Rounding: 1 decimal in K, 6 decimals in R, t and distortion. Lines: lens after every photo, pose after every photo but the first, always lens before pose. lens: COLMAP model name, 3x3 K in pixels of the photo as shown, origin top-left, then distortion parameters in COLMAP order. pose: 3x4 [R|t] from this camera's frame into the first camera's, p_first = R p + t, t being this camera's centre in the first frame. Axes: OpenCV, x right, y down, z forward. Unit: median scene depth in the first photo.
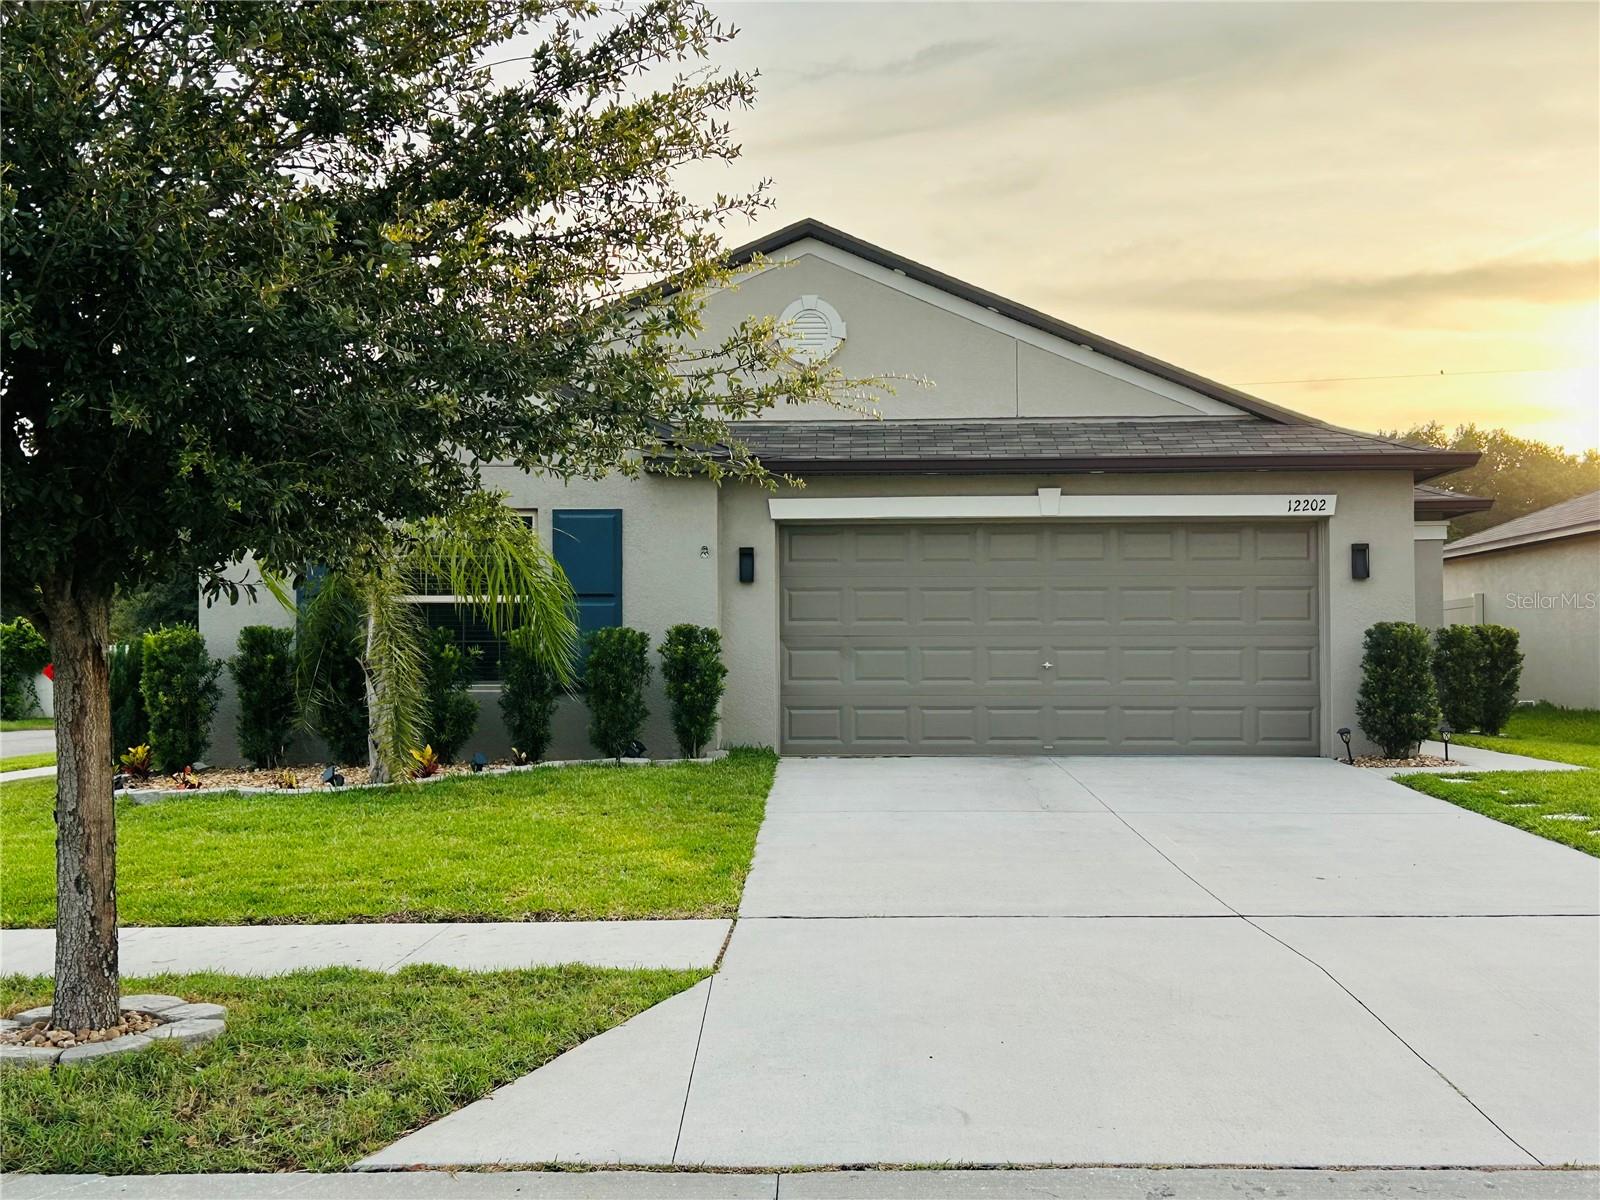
lens RADIAL K [[1999.3, 0, 800.0], [0, 1999.3, 600.0], [0, 0, 1]] dist [0.006106, -0.016477]
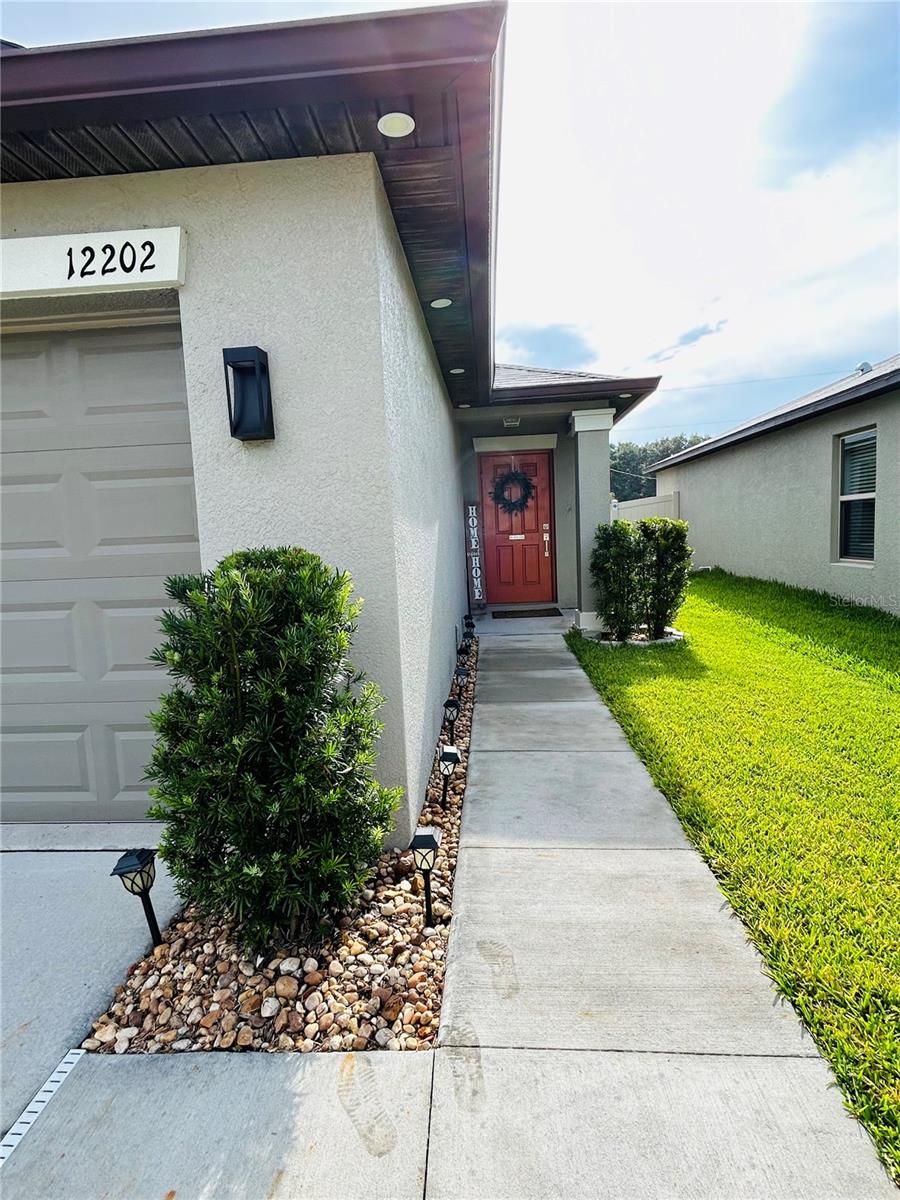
lens RADIAL K [[662.8, 0, 450.0], [0, 662.8, 600.0], [0, 0, 1]] dist [0.022817, 0.000003]
pose [[0.998813, -0.035667, -0.033175, 0.316858], [0.039907, 0.989705, 0.137446, 0.004305], [0.027931, -0.138606, 0.989954, 0.842813]]
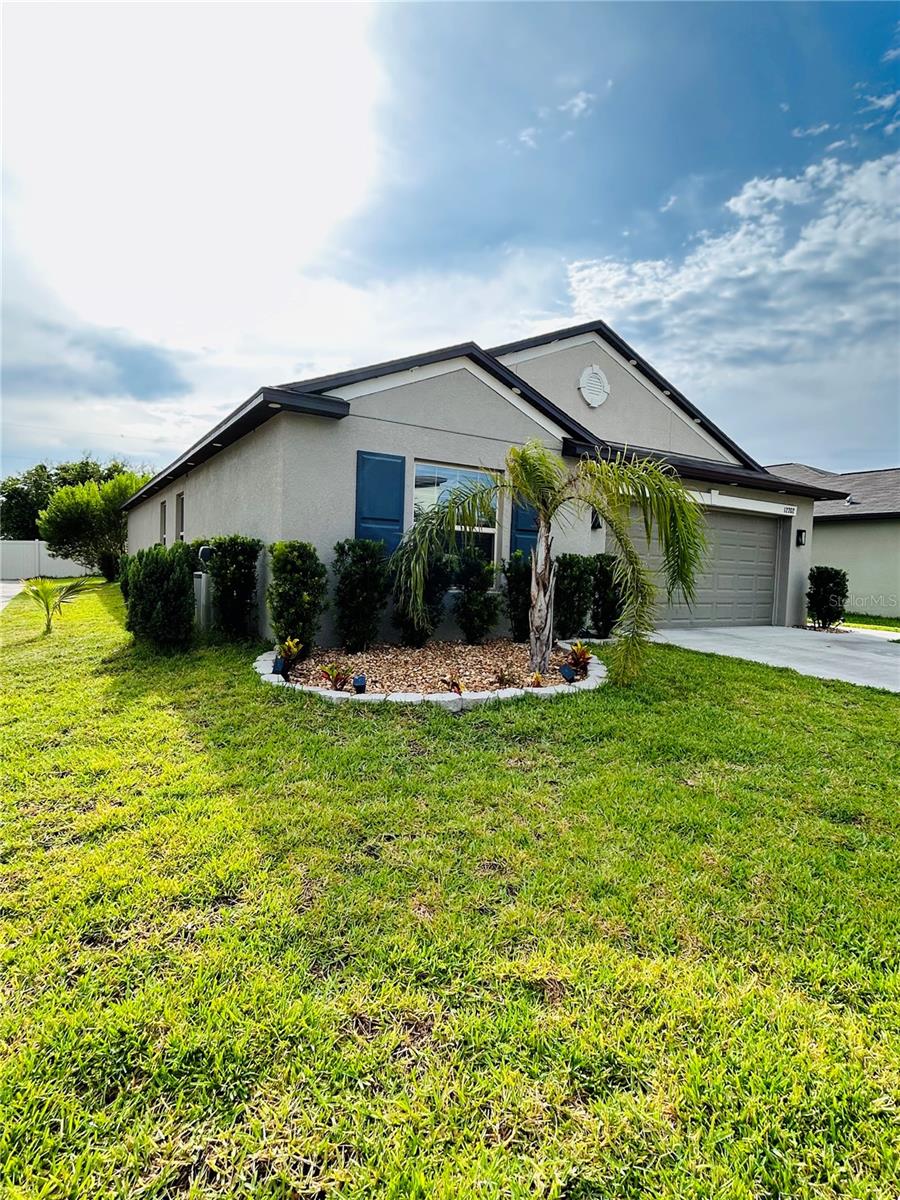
lens RADIAL K [[662.8, 0, 450.0], [0, 662.8, 600.0], [0, 0, 1]] dist [0.022817, 0.000003]
pose [[0.808835, 0.002825, 0.588028, -0.457193], [-0.057594, 0.995561, 0.074438, 0.016239], [-0.585208, -0.094075, 0.805408, 0.613562]]
